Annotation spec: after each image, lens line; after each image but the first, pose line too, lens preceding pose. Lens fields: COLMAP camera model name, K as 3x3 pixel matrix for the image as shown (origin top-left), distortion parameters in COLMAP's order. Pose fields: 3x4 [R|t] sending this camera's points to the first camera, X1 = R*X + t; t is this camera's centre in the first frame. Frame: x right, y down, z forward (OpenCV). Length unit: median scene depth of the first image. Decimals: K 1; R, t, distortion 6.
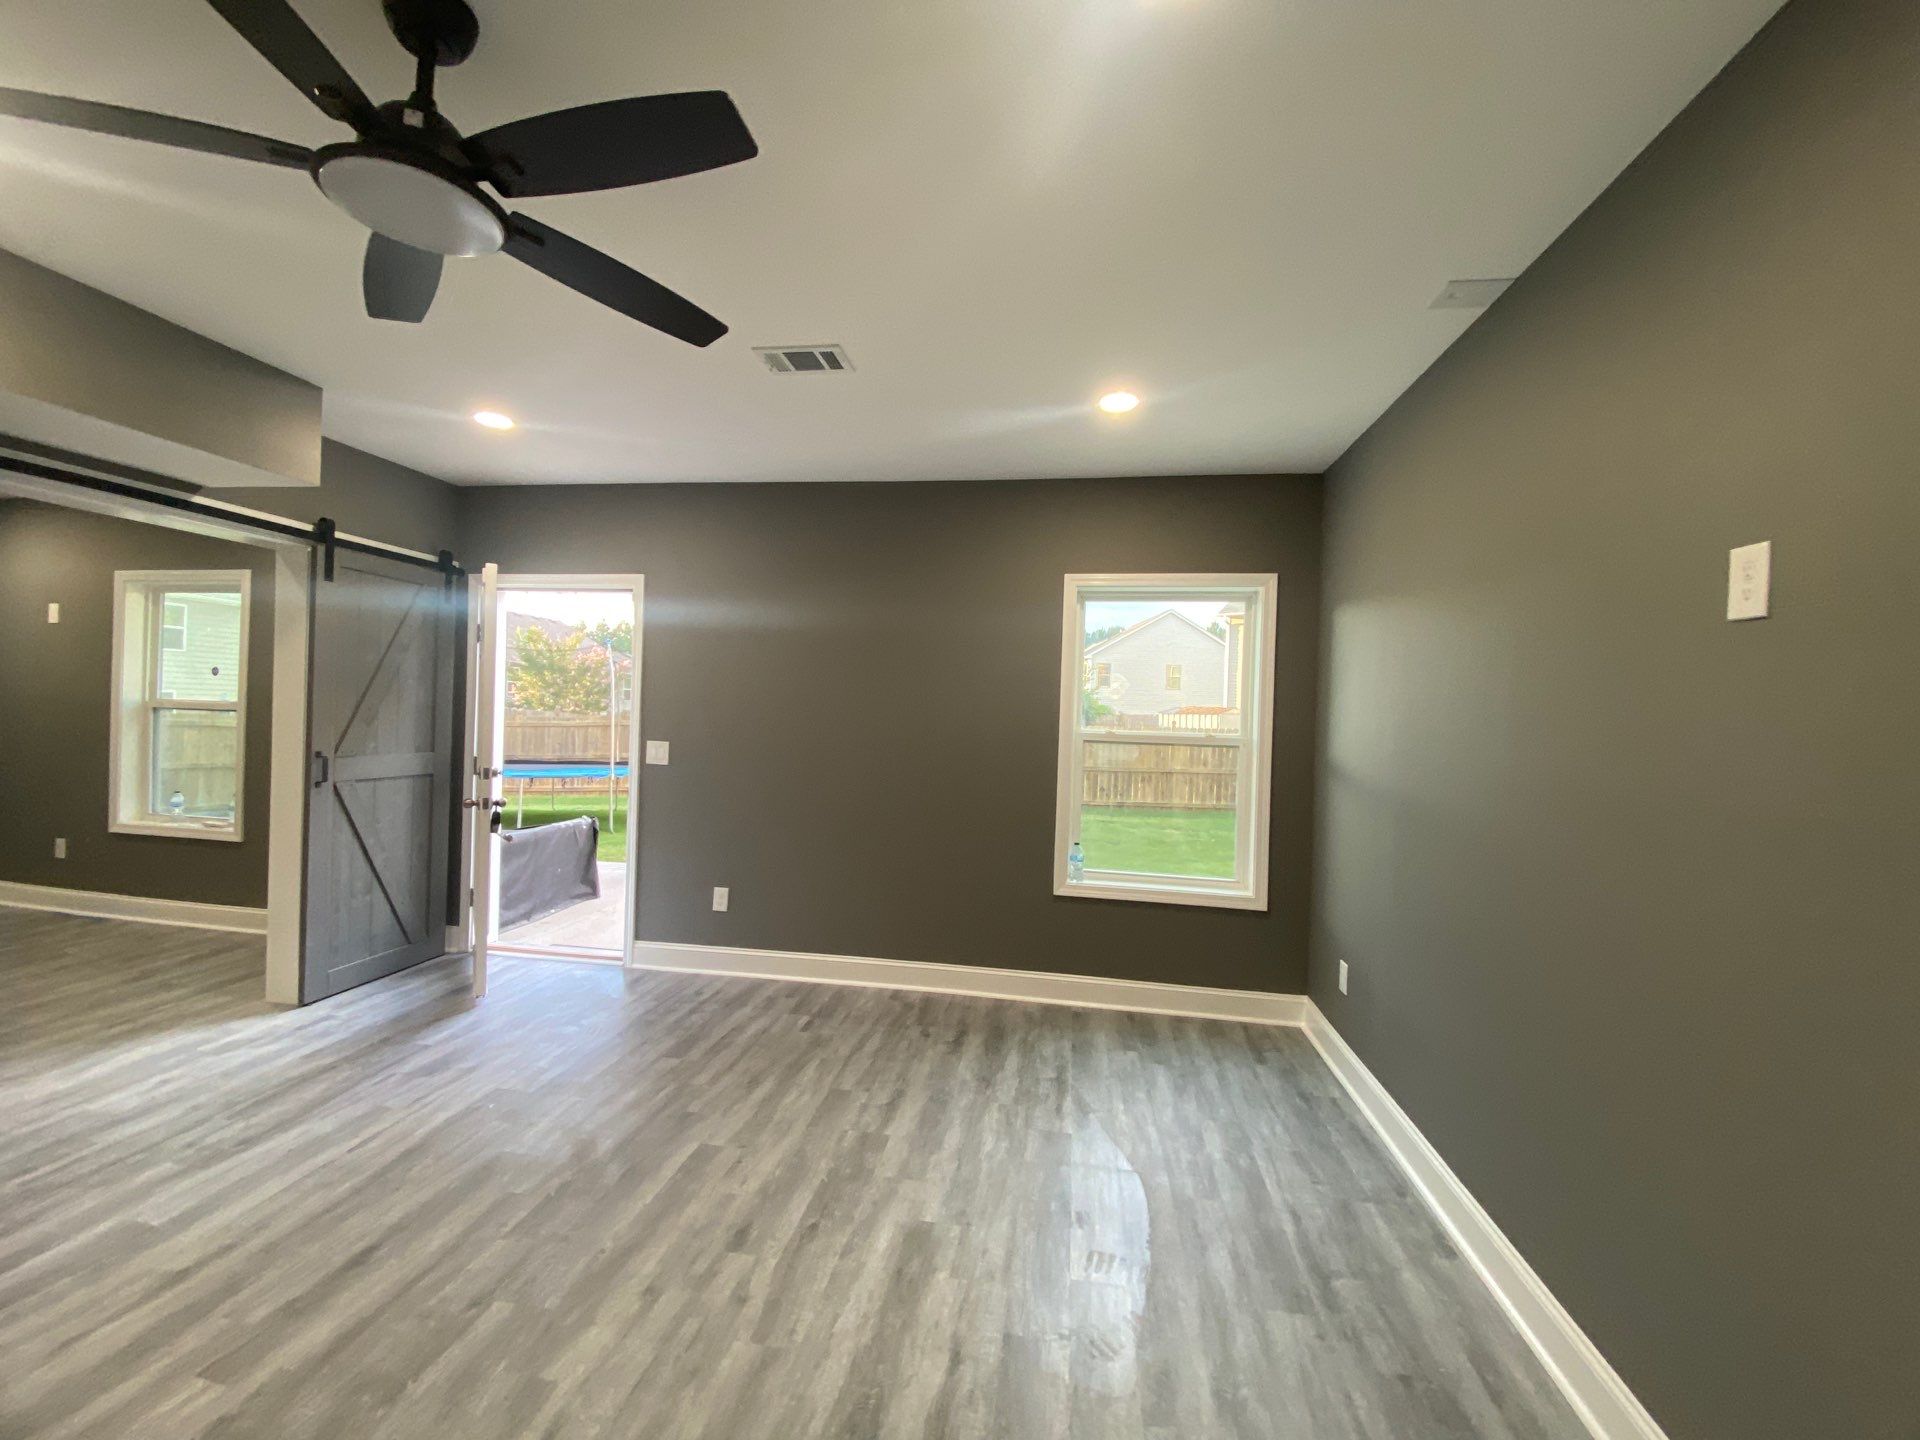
lens RADIAL K [[783.5, 0, 960.3], [0, 783.5, 721.1], [0, 0, 1]] dist [-0.003885, -0.008862]
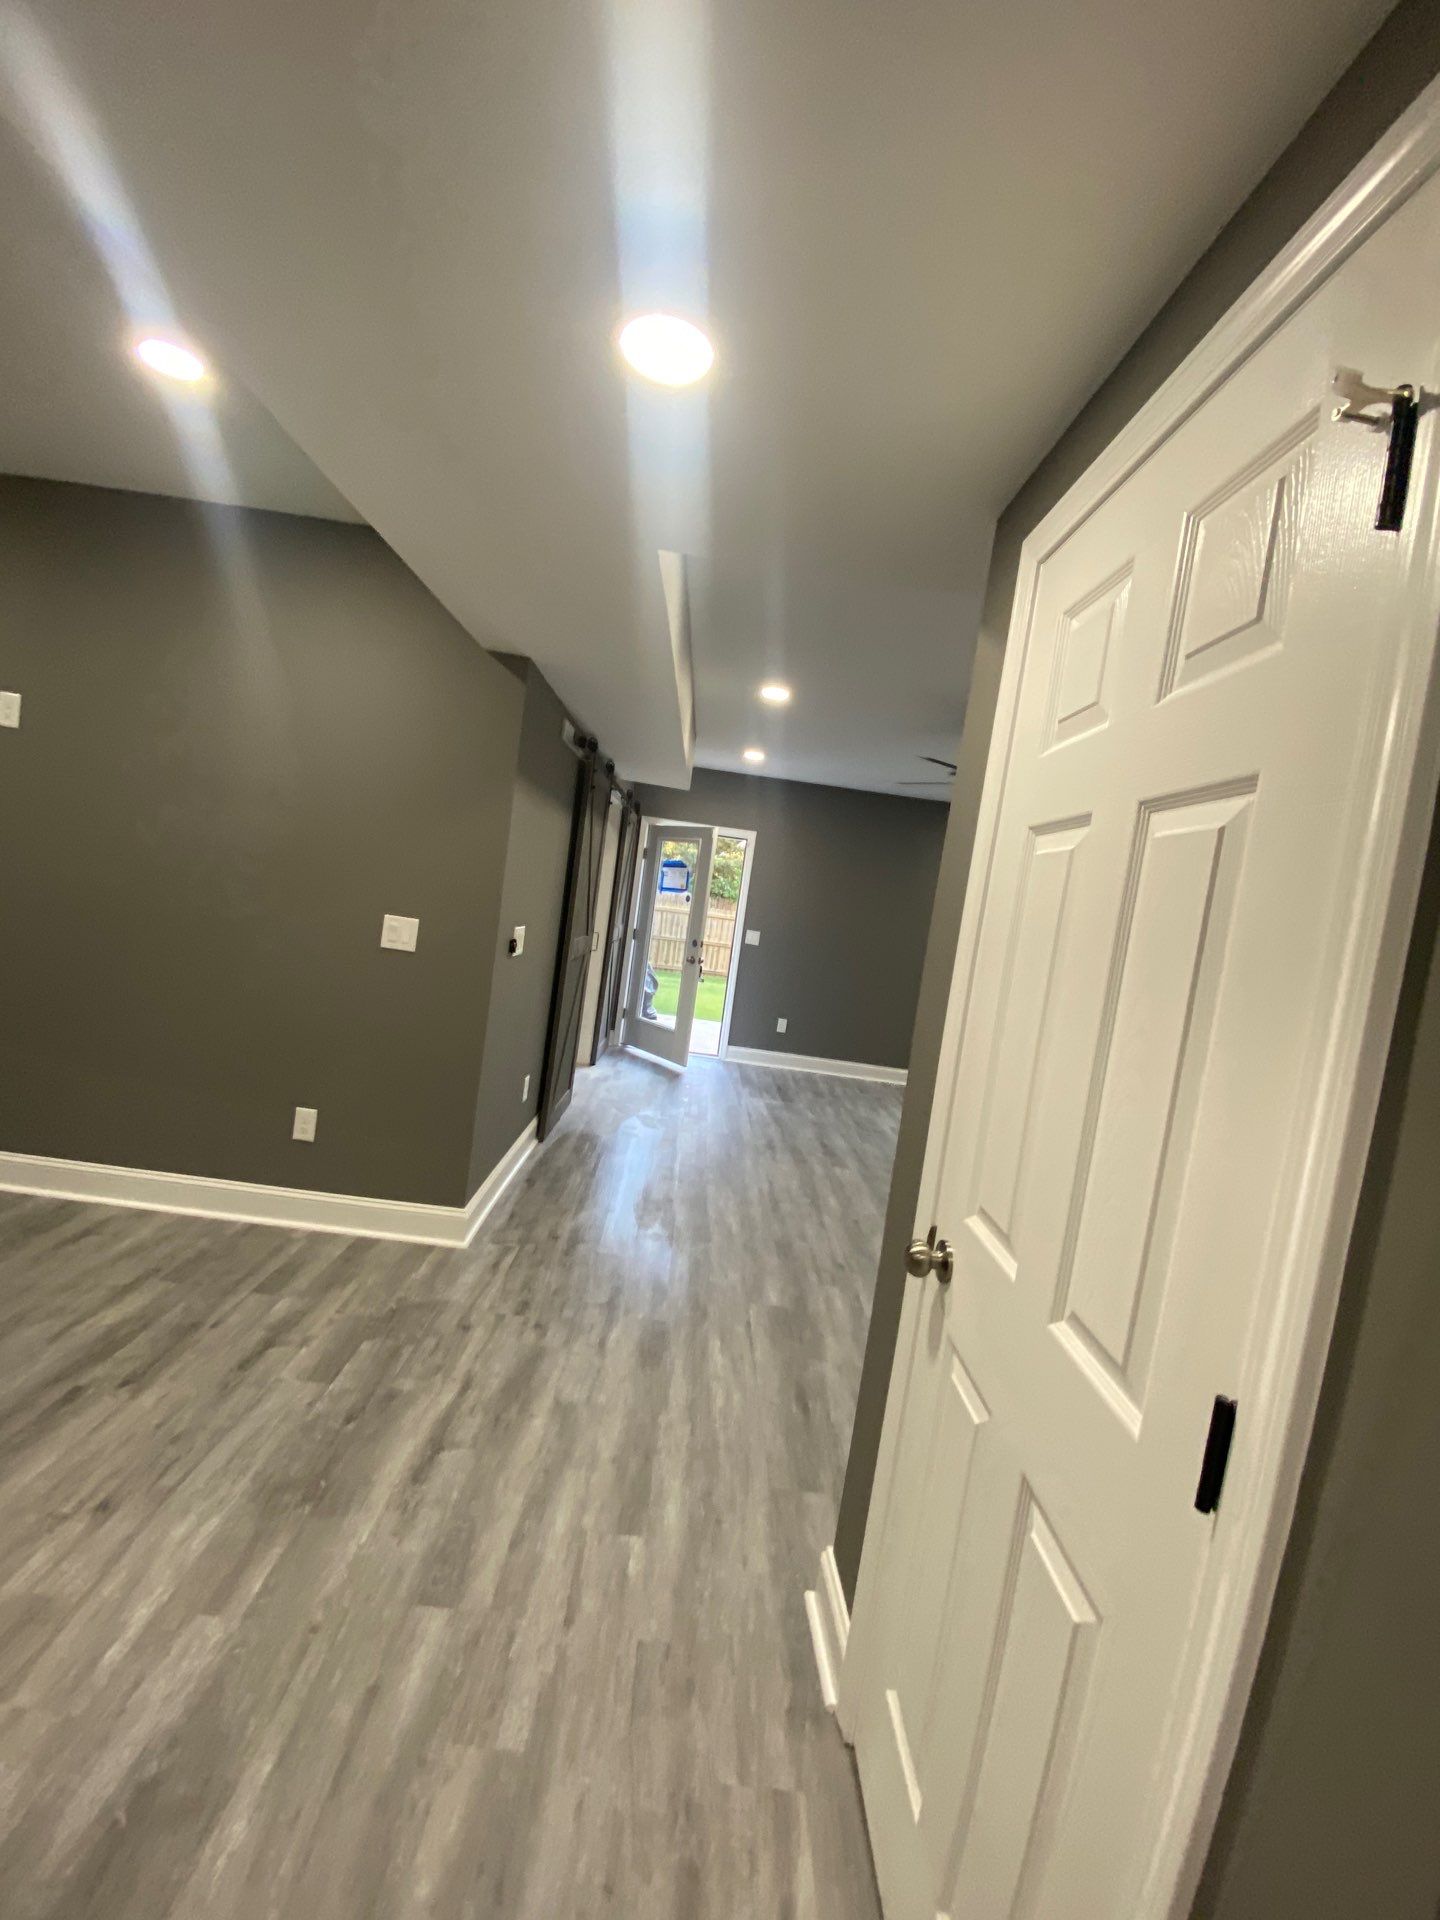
lens RADIAL K [[783.5, 0, 715.9], [0, 783.5, 951.7], [0, 0, 1]] dist [-0.003885, -0.008862]
pose [[0.981919, 0.088975, 0.167086, -0.885153], [-0.100612, 0.992960, 0.062509, -0.031217], [-0.160348, -0.078190, 0.983959, -0.771435]]
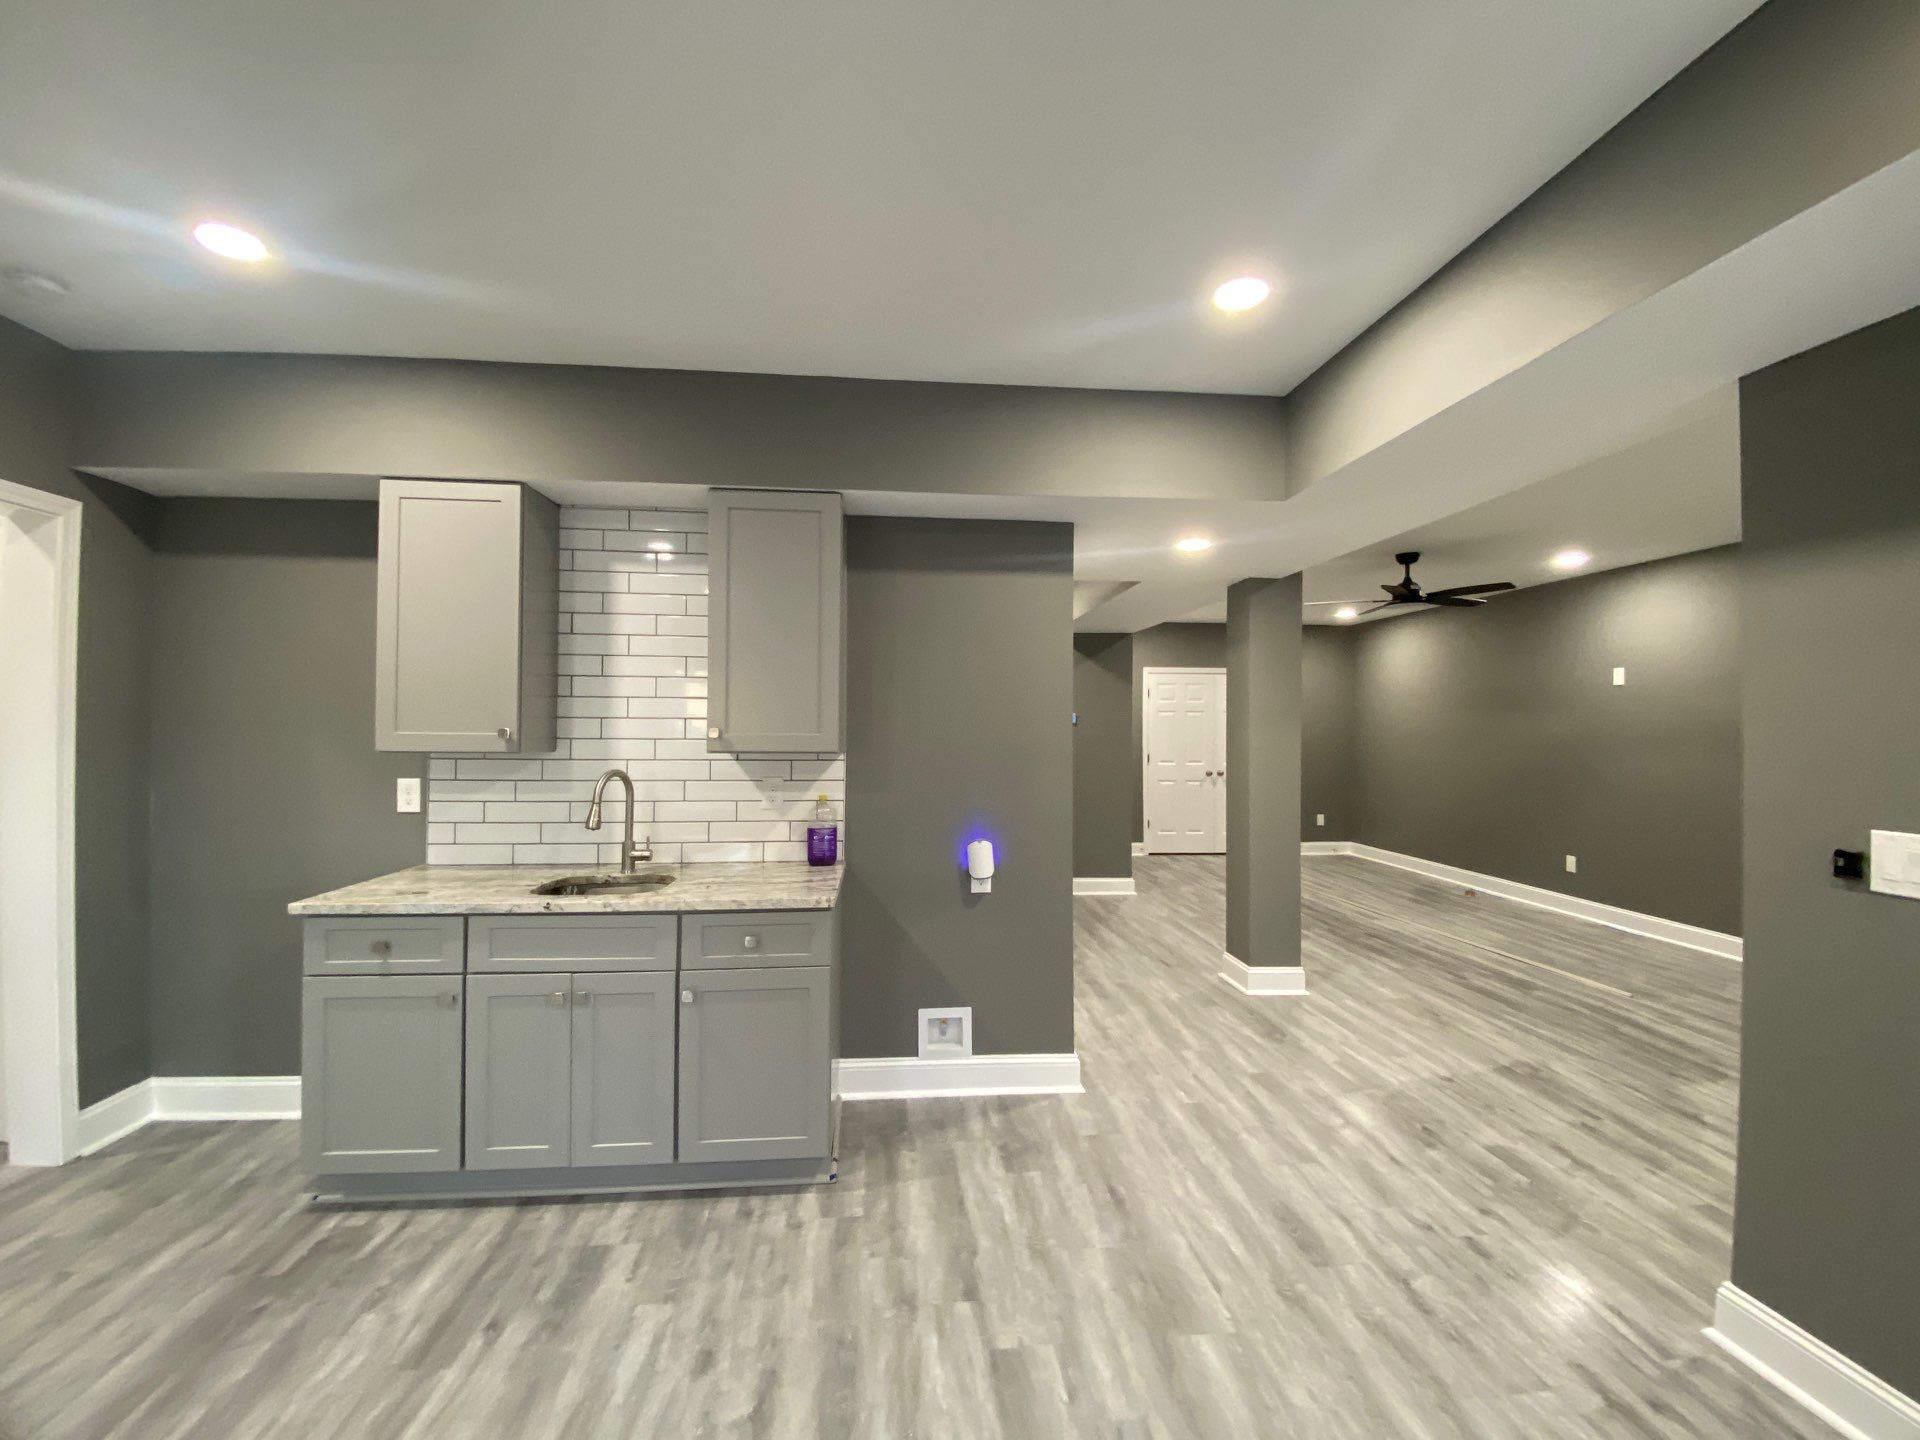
lens RADIAL K [[783.5, 0, 954.5], [0, 783.5, 720.7], [0, 0, 1]] dist [-0.003885, -0.008862]
pose [[-0.971544, -0.041406, -0.233210, -0.358382], [-0.041413, 0.999130, -0.004870, -0.016611], [0.233209, 0.004927, -0.972414, 0.460469]]
